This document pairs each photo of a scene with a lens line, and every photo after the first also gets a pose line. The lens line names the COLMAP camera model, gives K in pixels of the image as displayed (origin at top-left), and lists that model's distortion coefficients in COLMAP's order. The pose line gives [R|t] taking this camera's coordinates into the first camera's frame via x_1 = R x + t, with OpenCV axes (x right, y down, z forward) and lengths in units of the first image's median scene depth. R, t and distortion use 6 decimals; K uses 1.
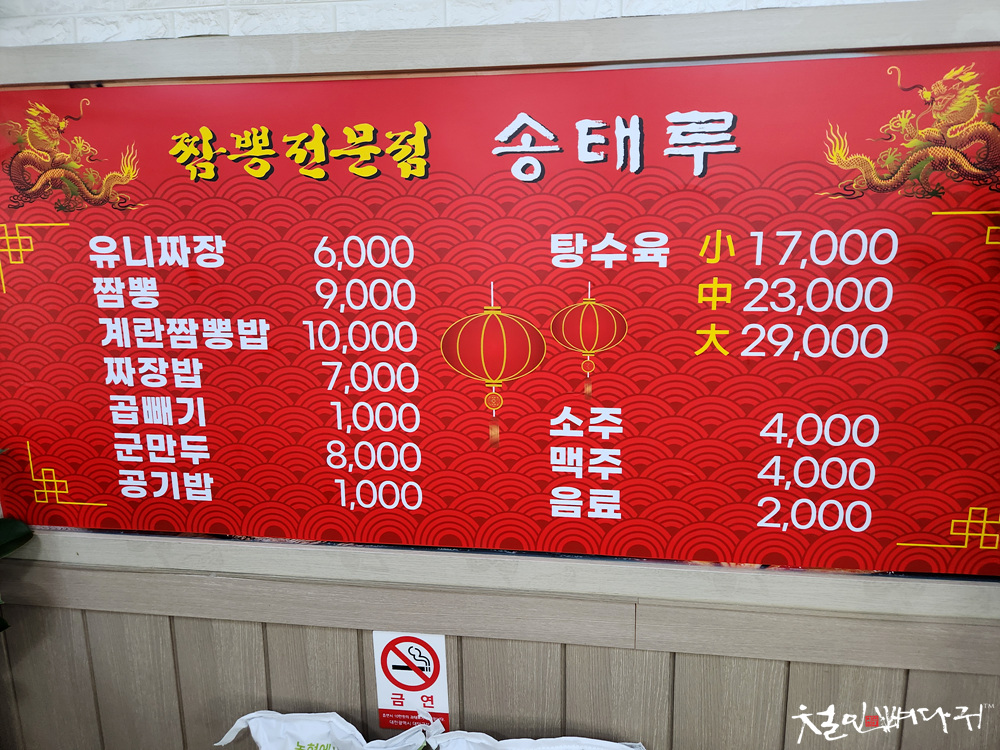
lens RADIAL K [[655.7, 0, 505.3], [0, 655.7, 351.3], [0, 0, 1]] dist [0.066323, 0.002400]
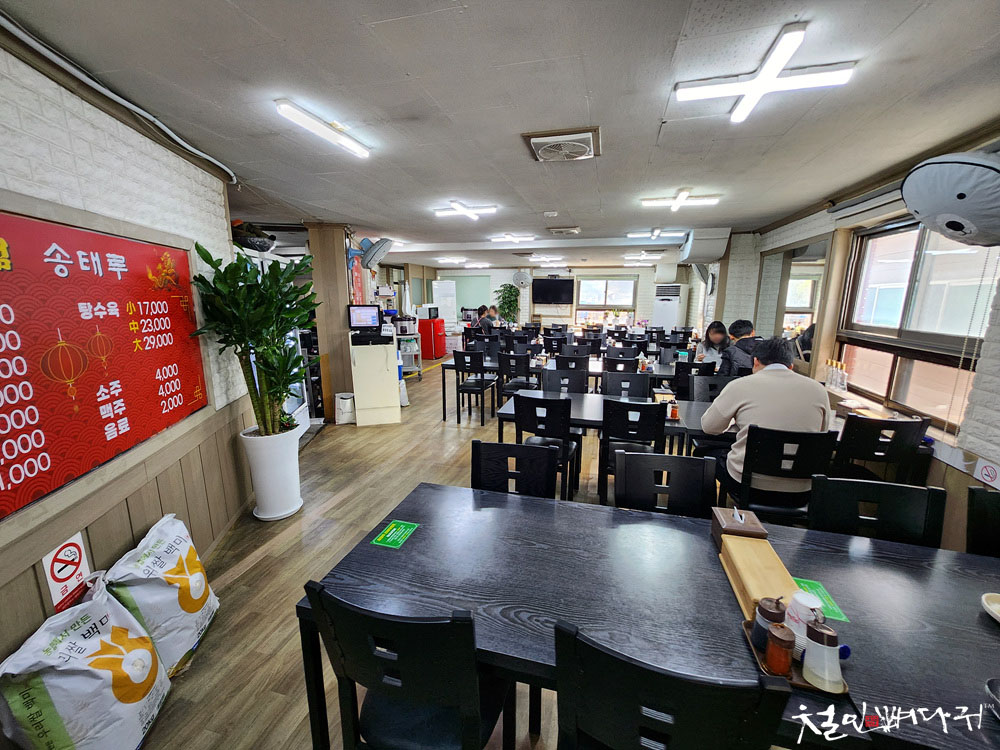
lens RADIAL K [[401.6, 0, 498.6], [0, 401.6, 378.3], [0, 0, 1]] dist [0.001562, 0.000383]
pose [[-0.343810, -0.175433, 0.922506, -1.574253], [0.186701, 0.950011, 0.250245, -0.022111], [-0.920292, 0.258270, -0.293870, 0.209543]]
